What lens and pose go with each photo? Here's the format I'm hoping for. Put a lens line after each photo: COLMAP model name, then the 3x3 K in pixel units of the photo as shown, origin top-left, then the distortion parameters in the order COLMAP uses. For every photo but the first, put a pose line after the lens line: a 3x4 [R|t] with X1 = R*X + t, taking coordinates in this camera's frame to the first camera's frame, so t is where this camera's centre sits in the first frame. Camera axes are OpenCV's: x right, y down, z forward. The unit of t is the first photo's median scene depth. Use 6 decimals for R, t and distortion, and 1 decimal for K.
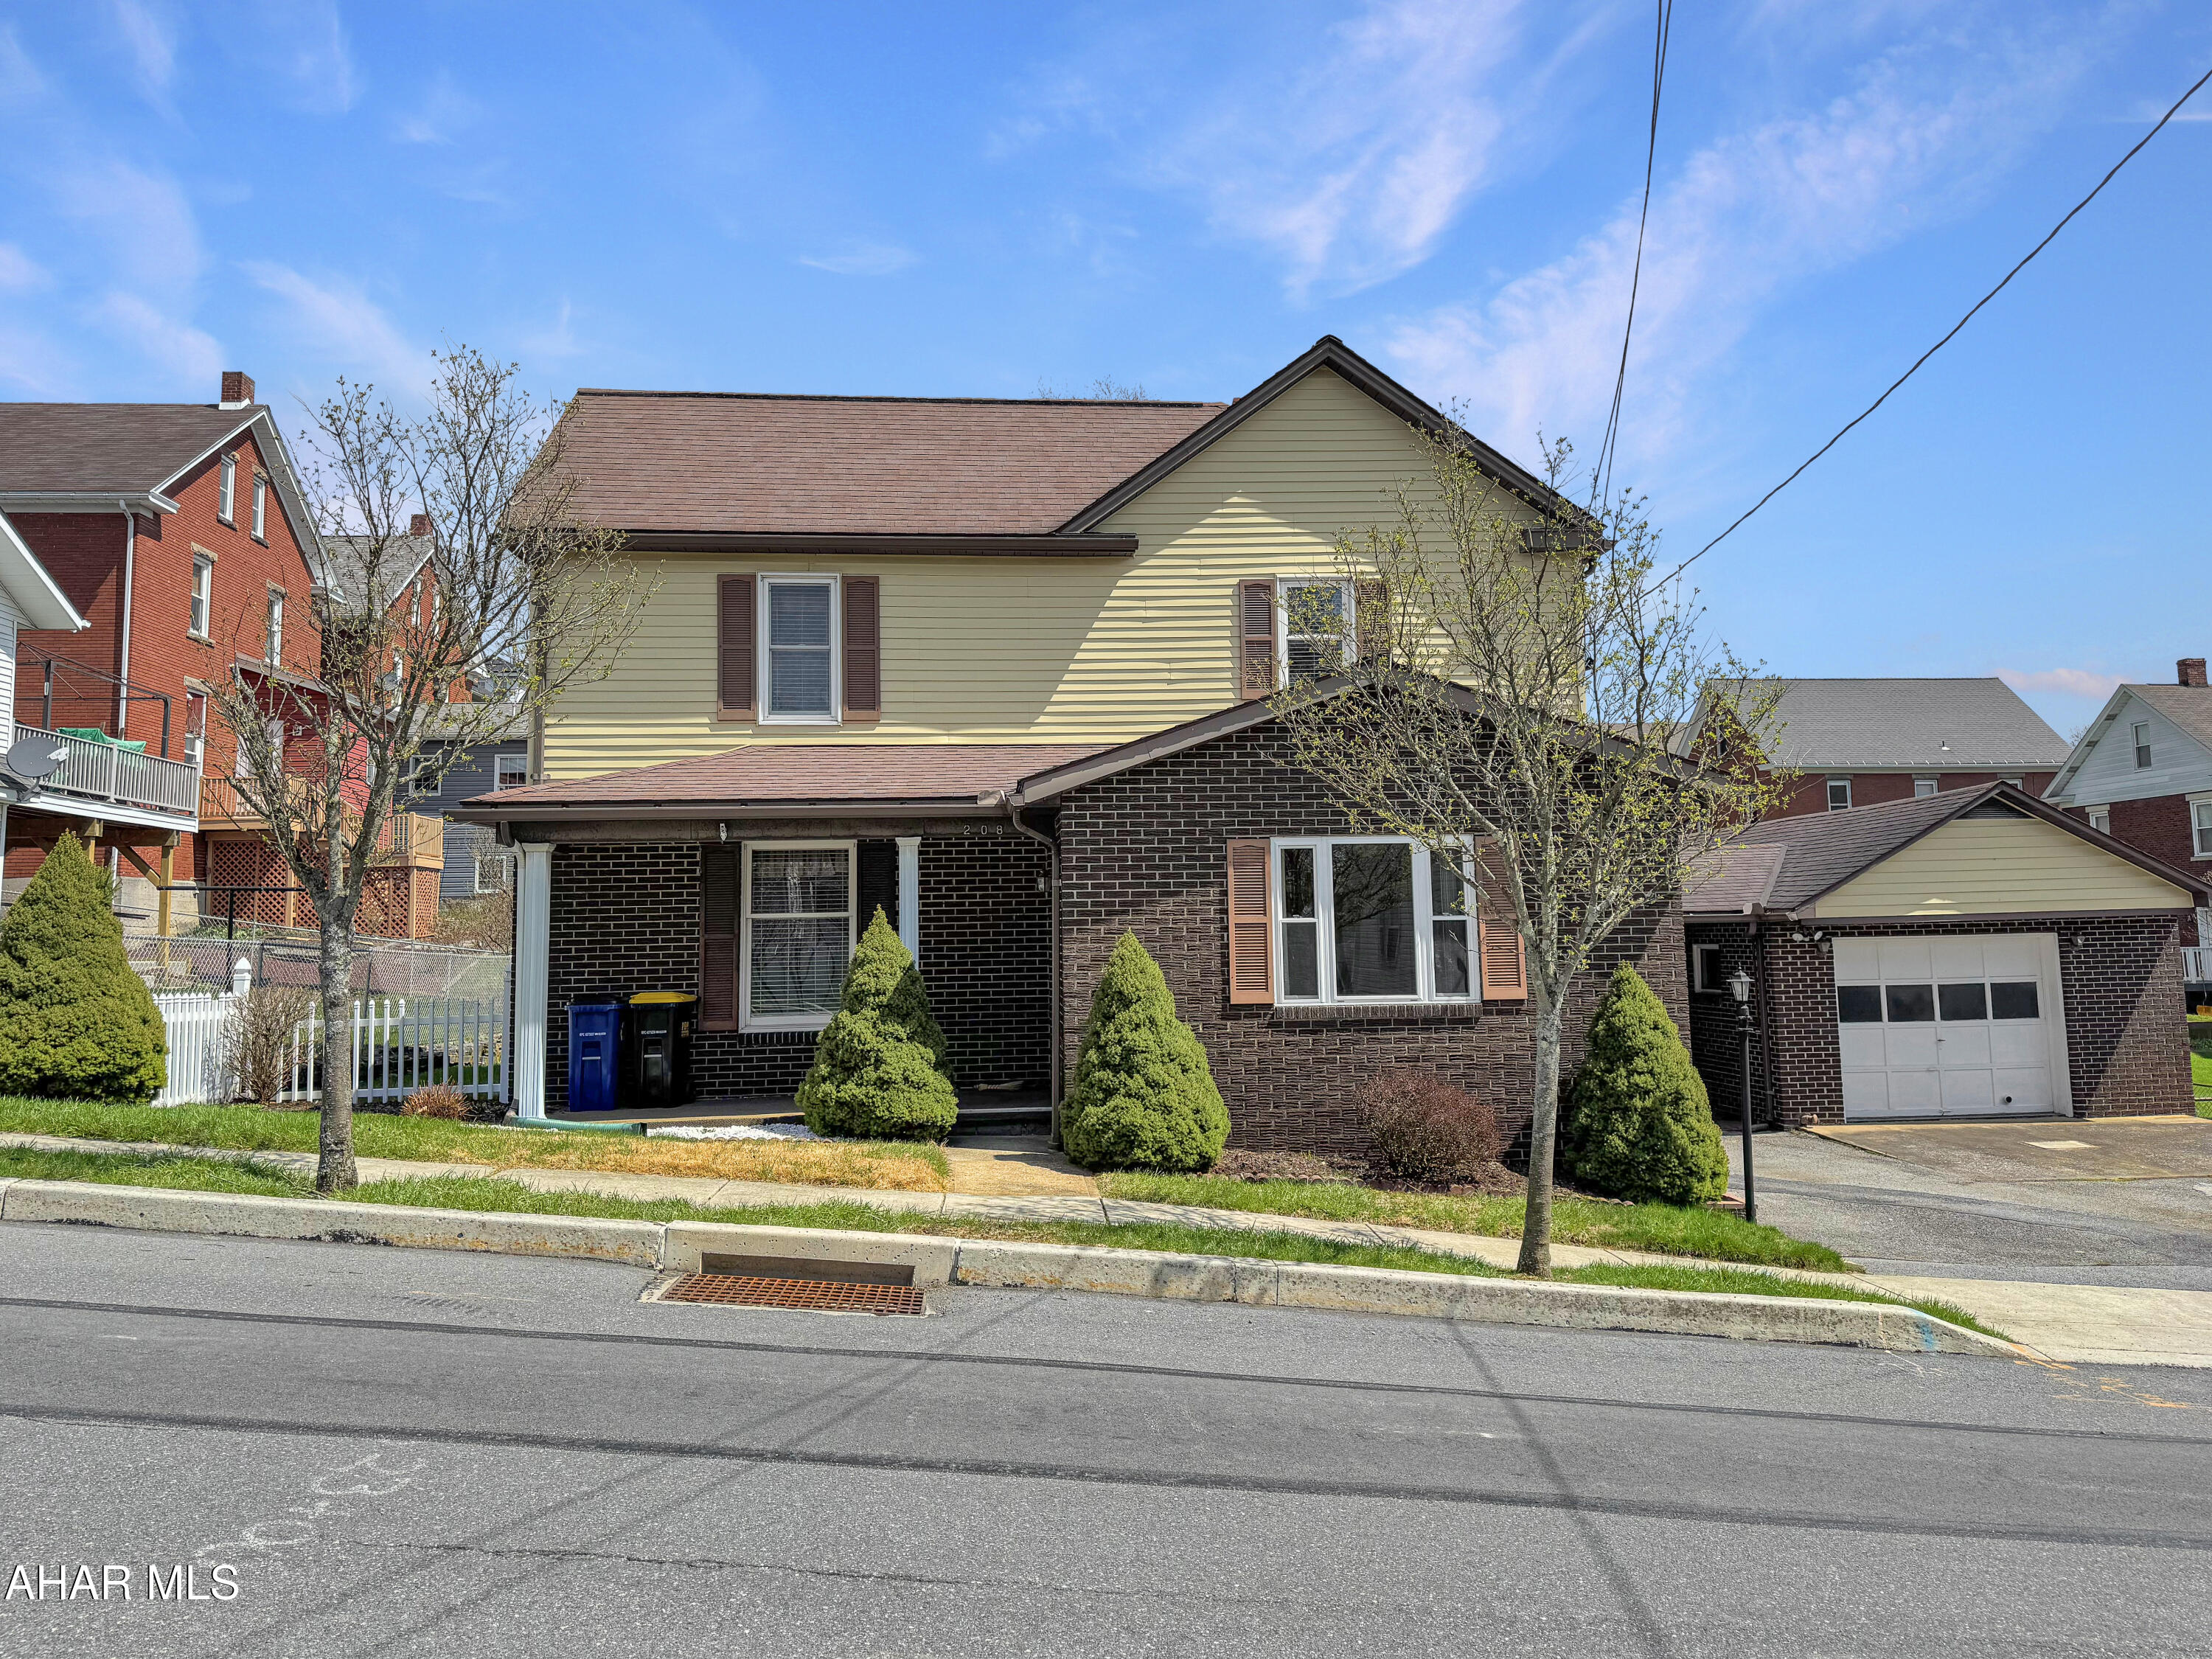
lens RADIAL K [[1575.8, 0, 1116.2], [0, 1575.8, 775.6], [0, 0, 1]] dist [0.151881, -0.237318]
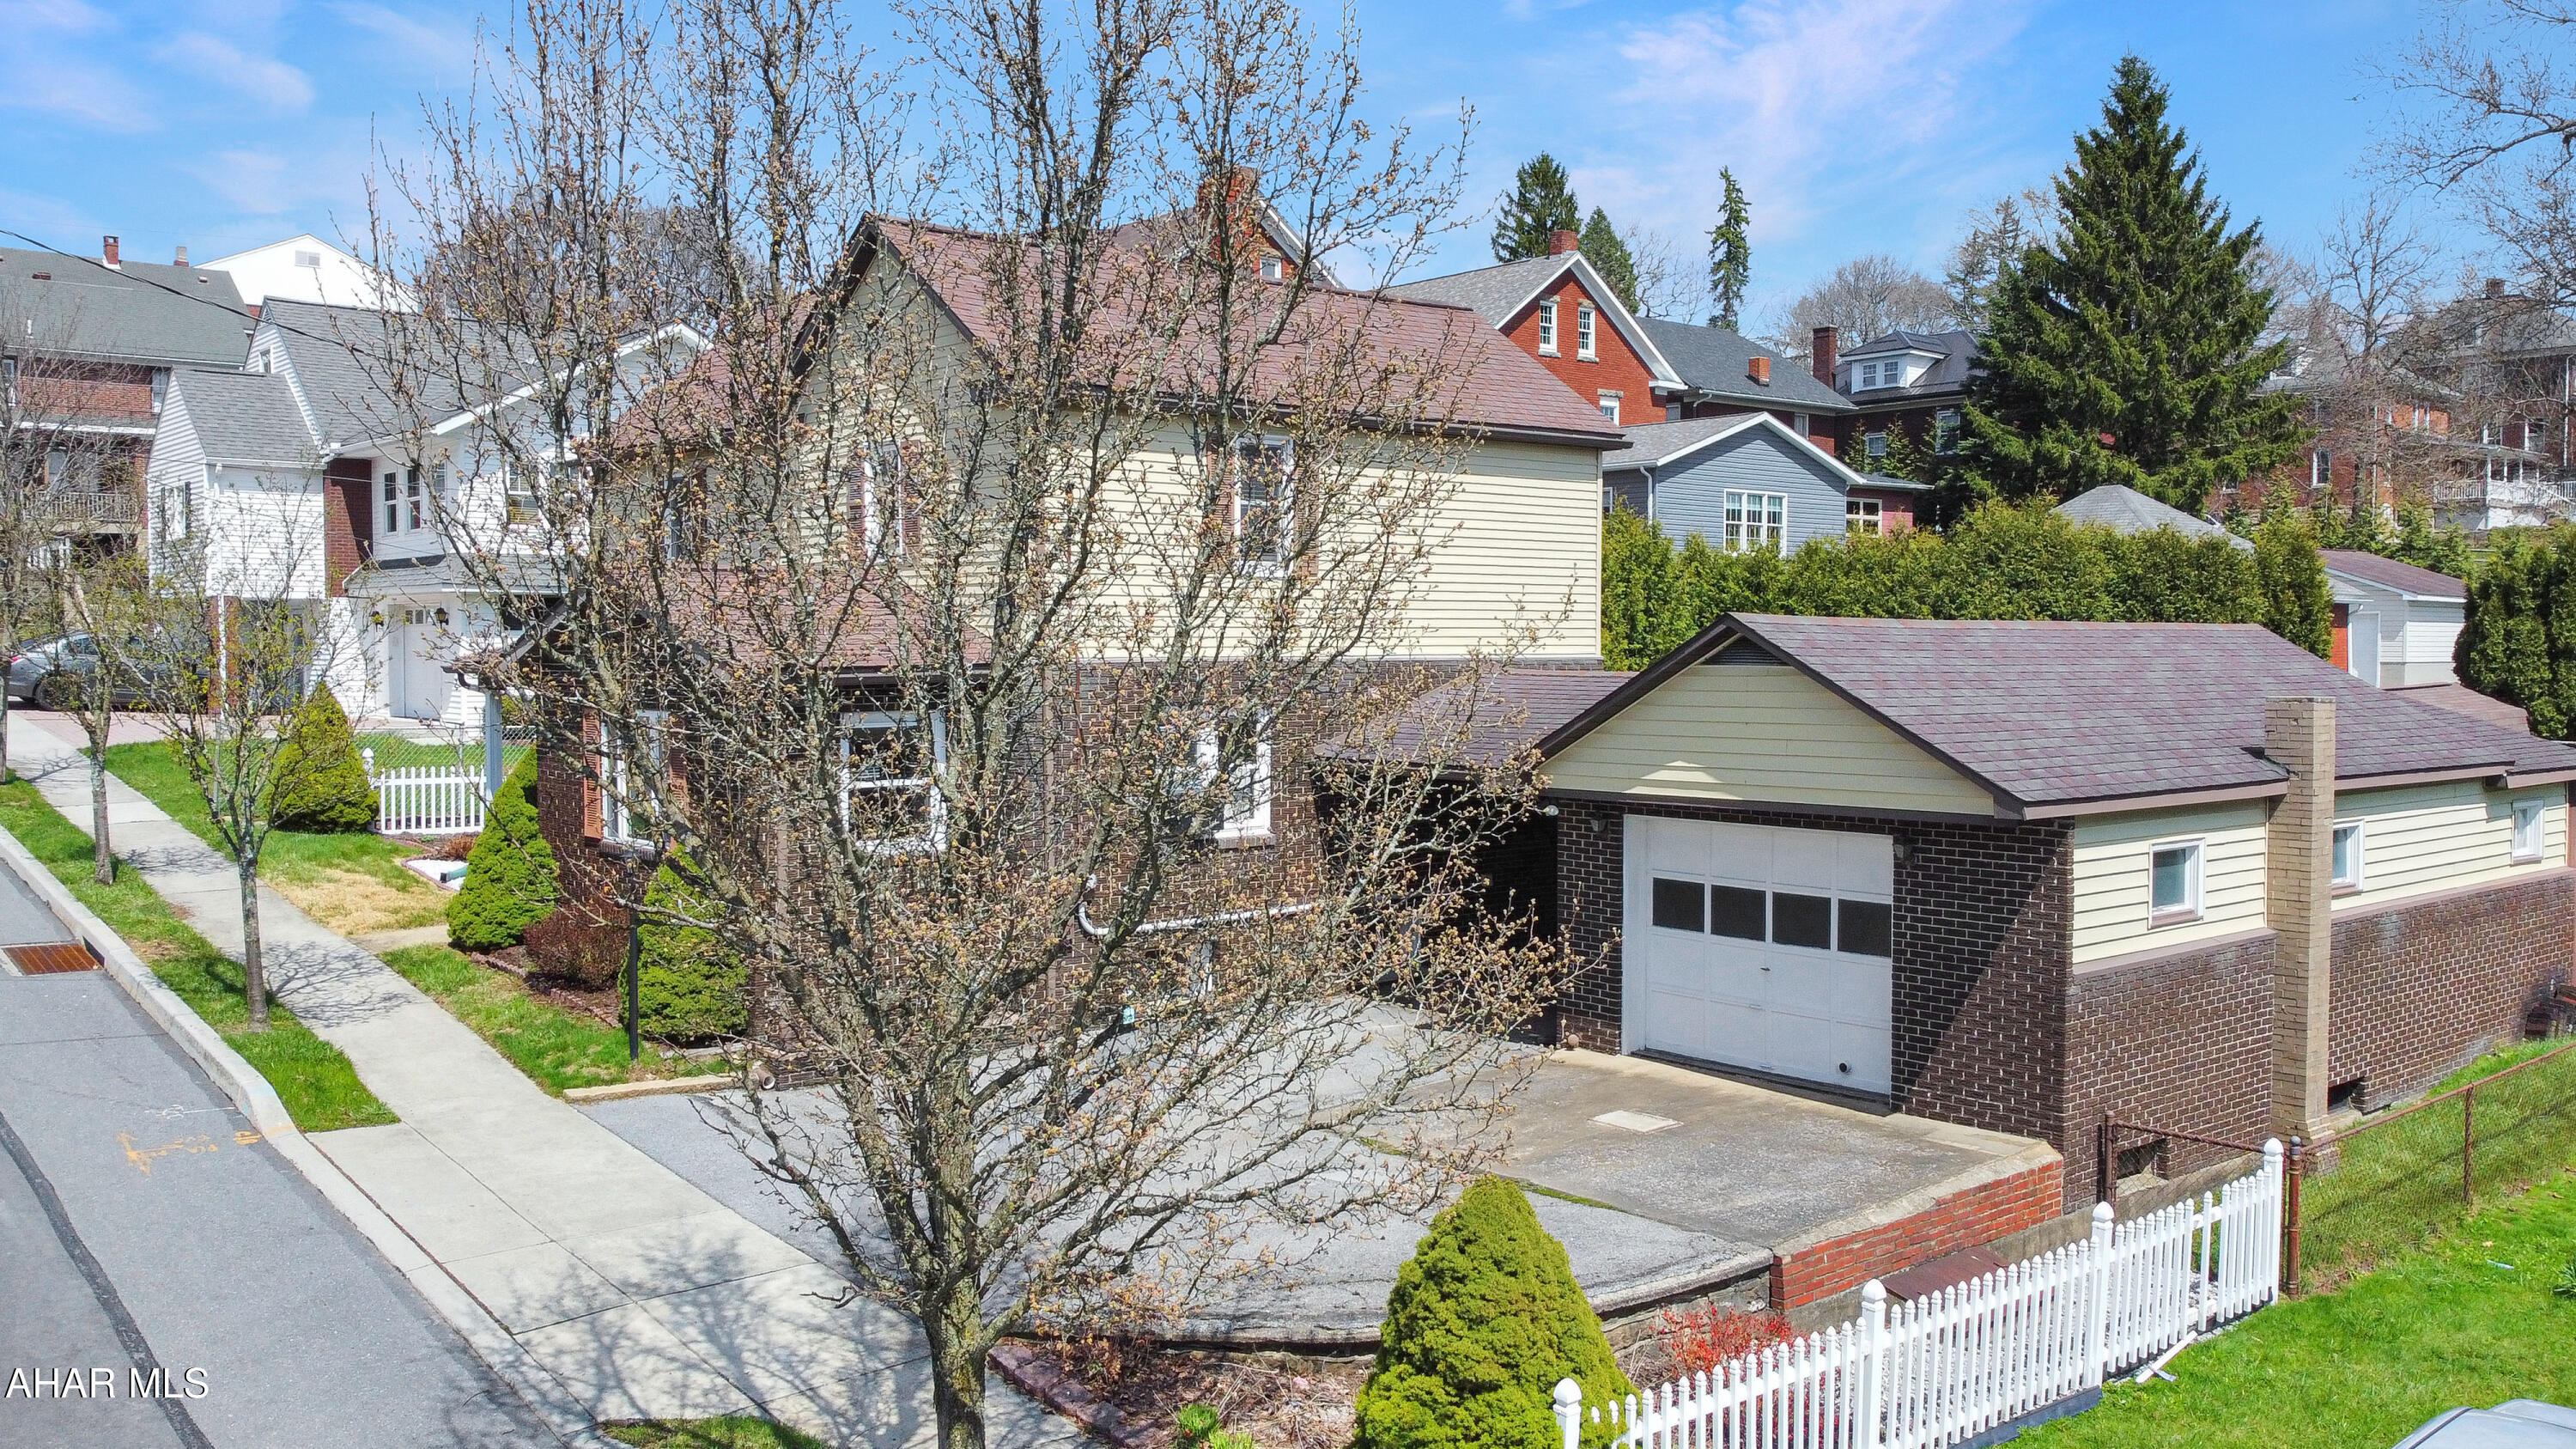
lens RADIAL K [[2055.3, 0, 1288.0], [0, 2055.3, 724.5], [0, 0, 1]] dist [0.024130, -0.050739]
pose [[0.585672, 0.050928, -0.808947, 1.684983], [0.071683, 0.990859, 0.114279, -0.091189], [0.807372, -0.124918, 0.576667, 0.487276]]
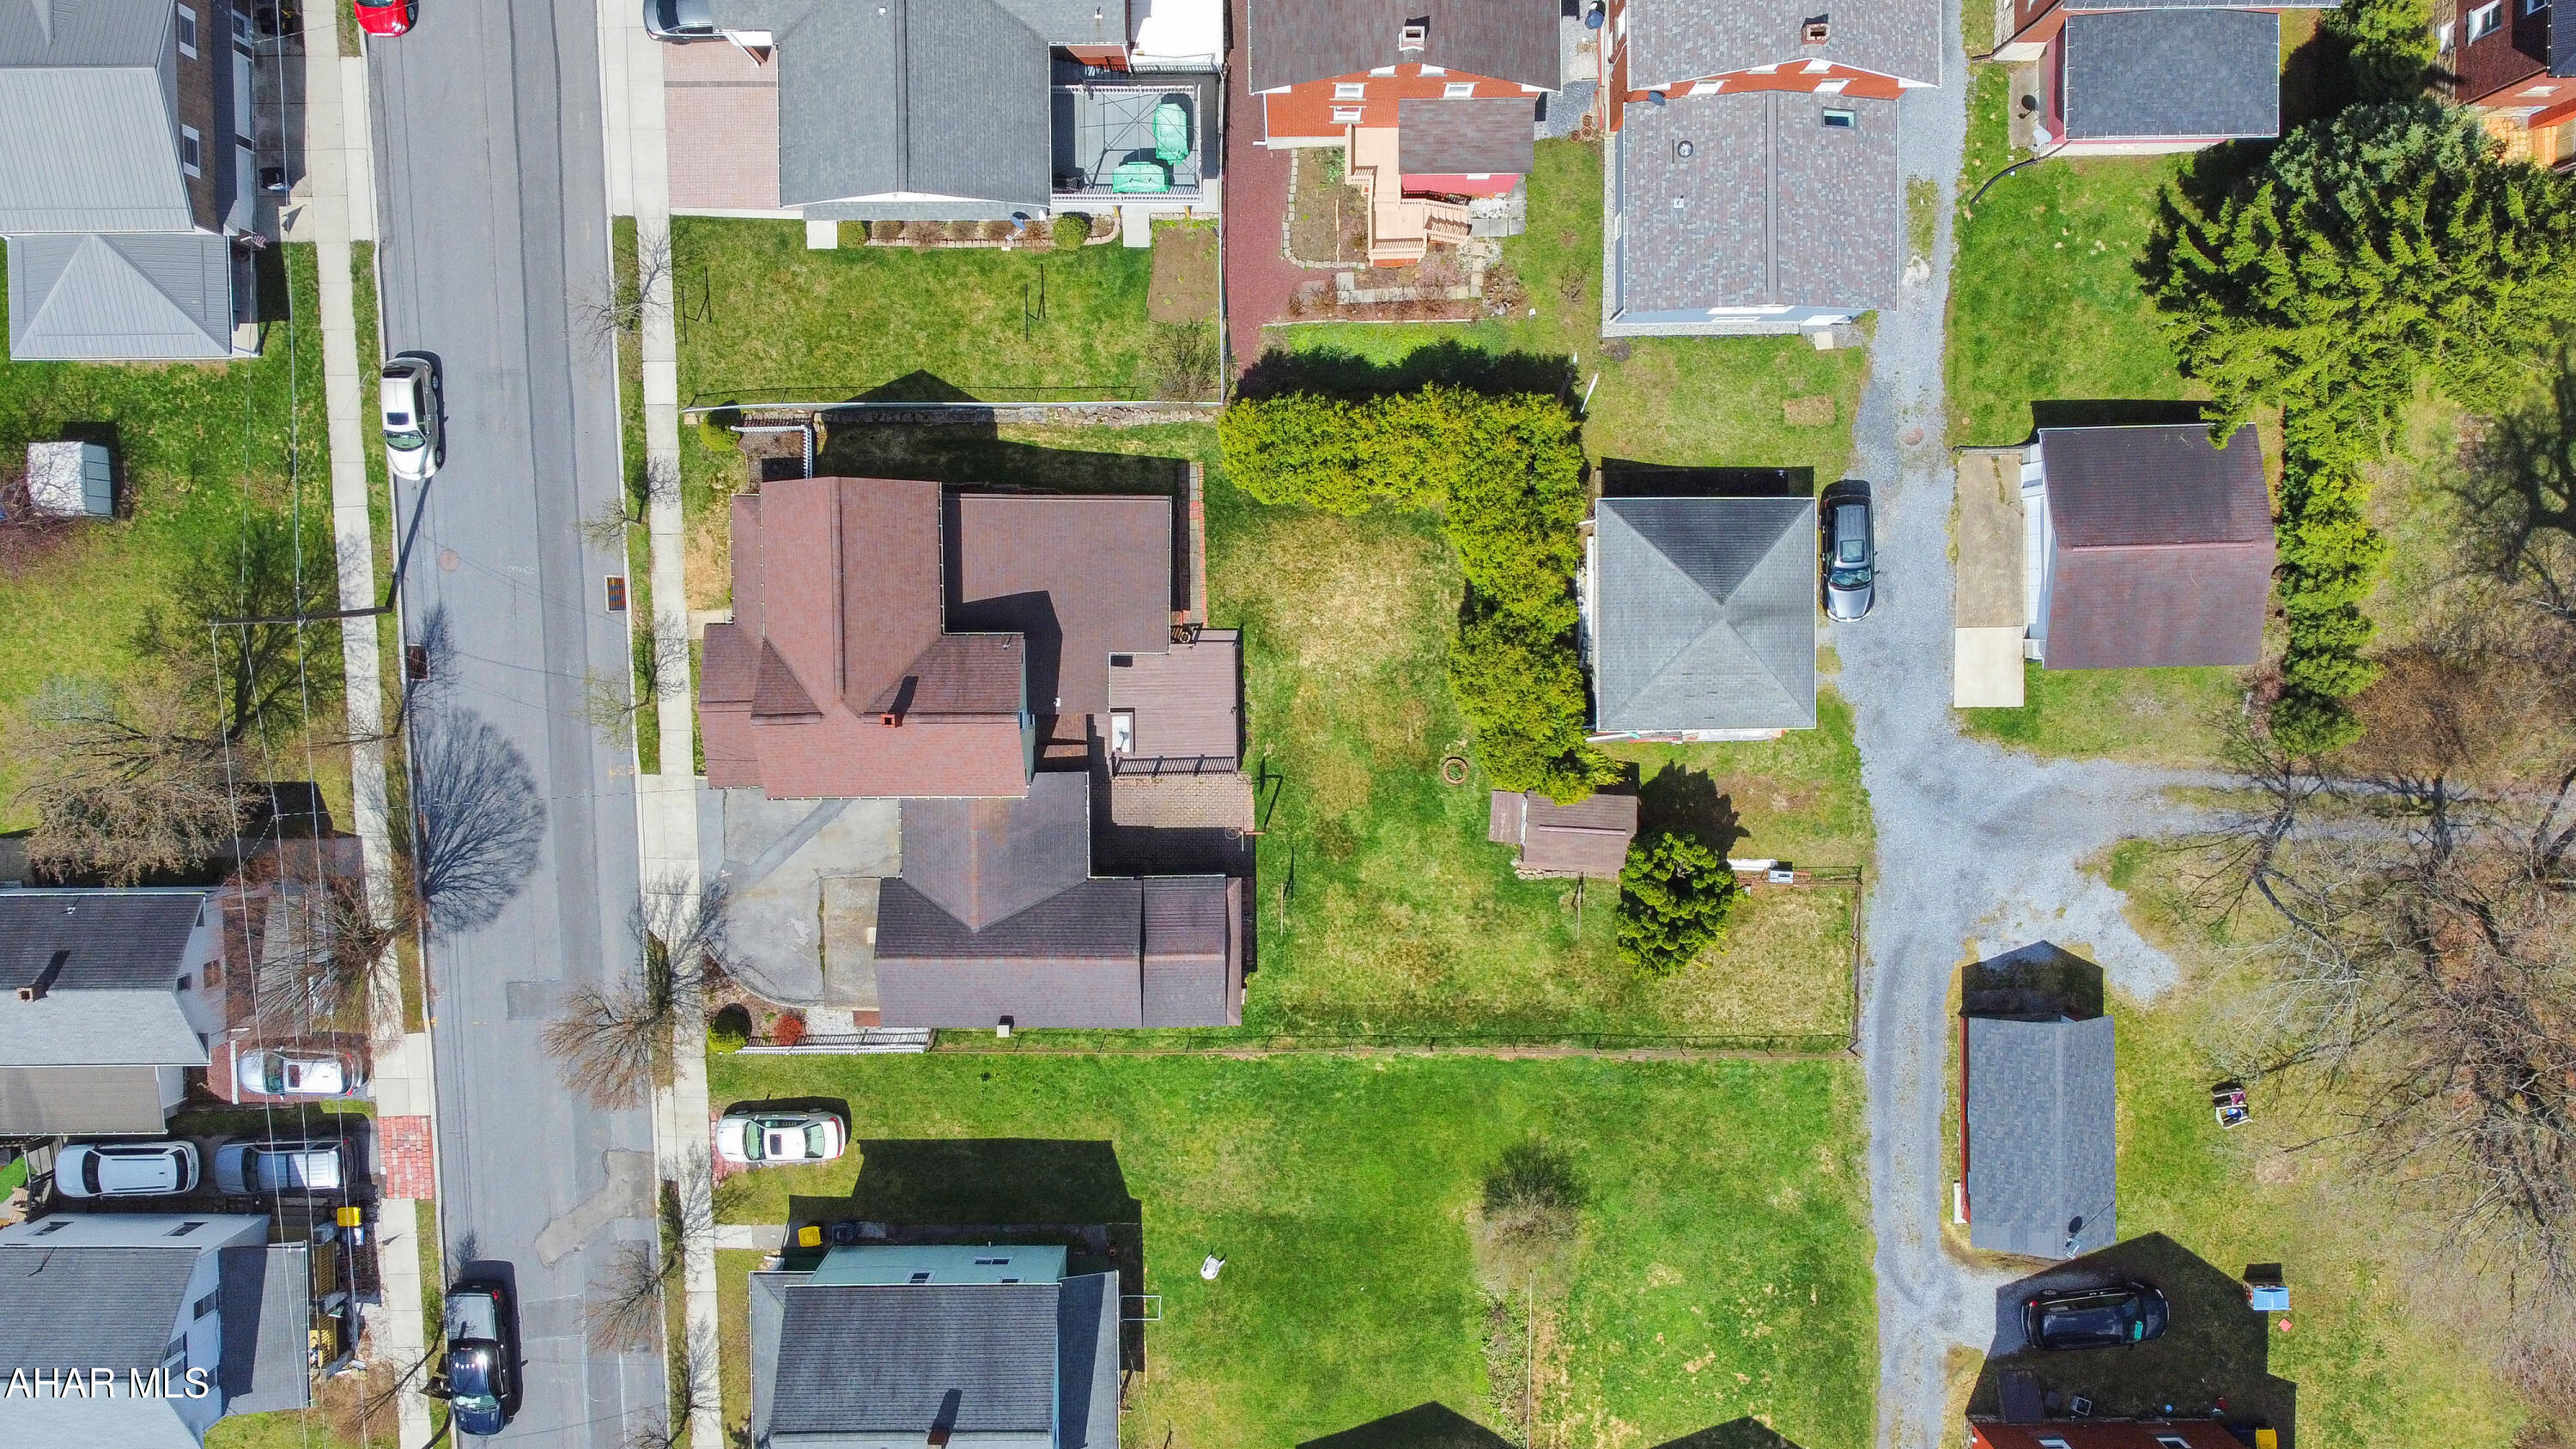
lens RADIAL K [[2055.3, 0, 1288.0], [0, 2055.3, 724.5], [0, 0, 1]] dist [0.024130, -0.050739]
pose [[-0.075066, 0.995392, 0.059670, -0.244209], [0.105697, -0.051560, 0.993061, -5.324292], [0.991561, 0.080853, -0.101340, 3.077129]]
